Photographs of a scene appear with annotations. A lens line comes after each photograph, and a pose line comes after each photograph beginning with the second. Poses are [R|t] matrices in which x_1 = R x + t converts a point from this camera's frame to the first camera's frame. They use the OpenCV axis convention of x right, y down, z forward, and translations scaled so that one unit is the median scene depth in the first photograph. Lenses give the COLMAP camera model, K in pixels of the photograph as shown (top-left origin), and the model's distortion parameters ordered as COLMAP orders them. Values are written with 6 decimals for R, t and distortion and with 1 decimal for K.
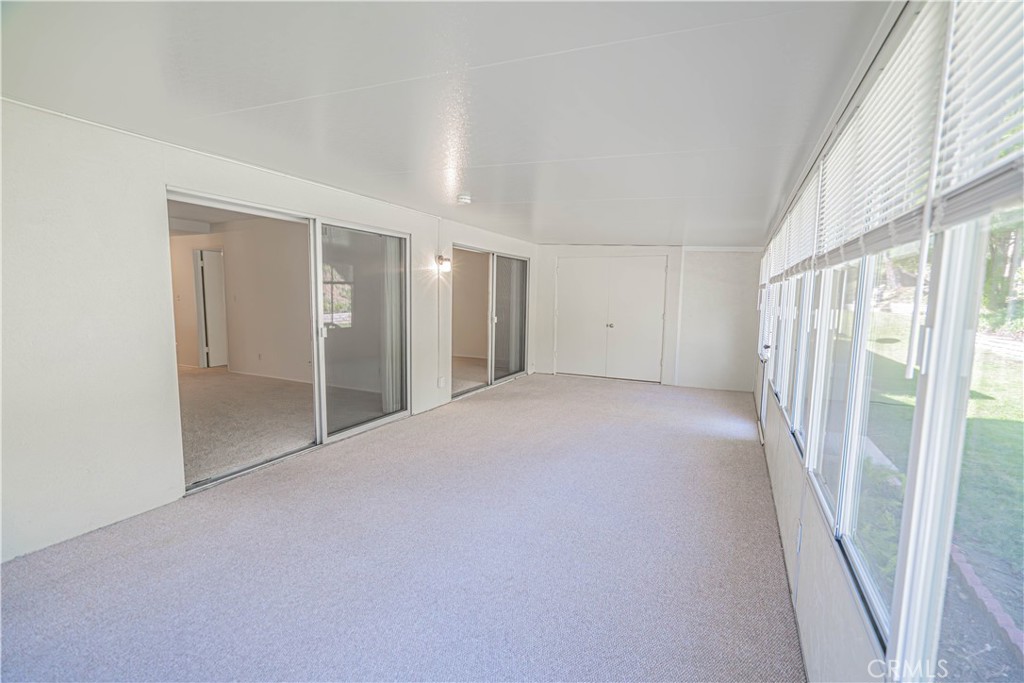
lens RADIAL K [[471.1, 0, 513.5], [0, 471.1, 346.3], [0, 0, 1]] dist [-0.004096, 0.000320]
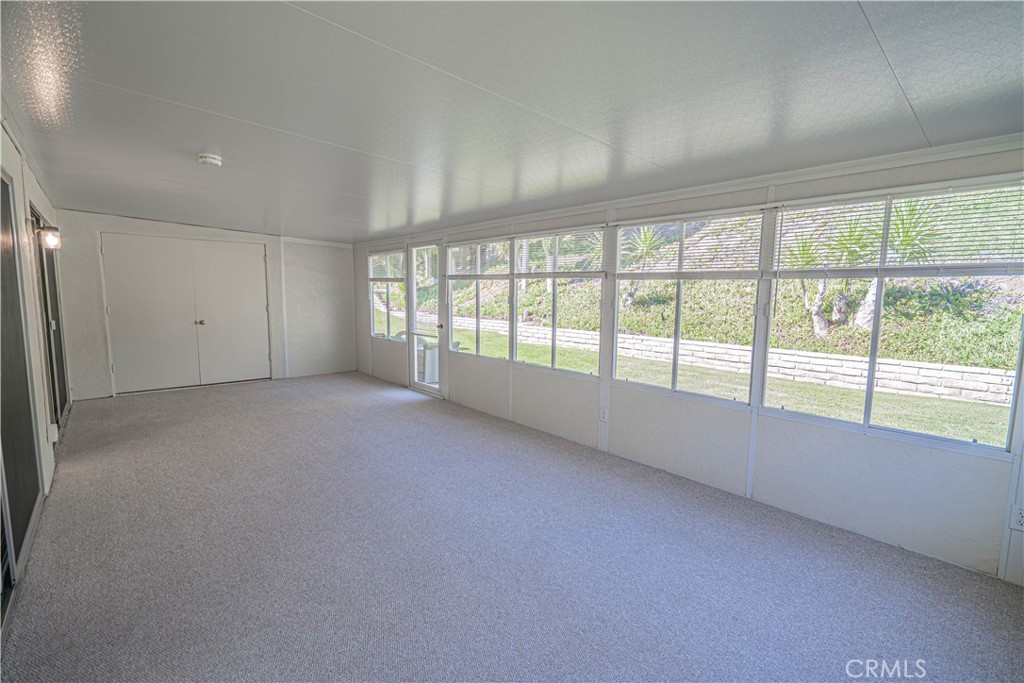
lens RADIAL K [[471.1, 0, 513.5], [0, 471.1, 346.3], [0, 0, 1]] dist [-0.004096, 0.000320]
pose [[0.382508, -0.119285, 0.916220, -0.502507], [0.096213, 0.991382, 0.088904, -0.032547], [-0.918929, 0.054146, 0.390688, 0.235368]]
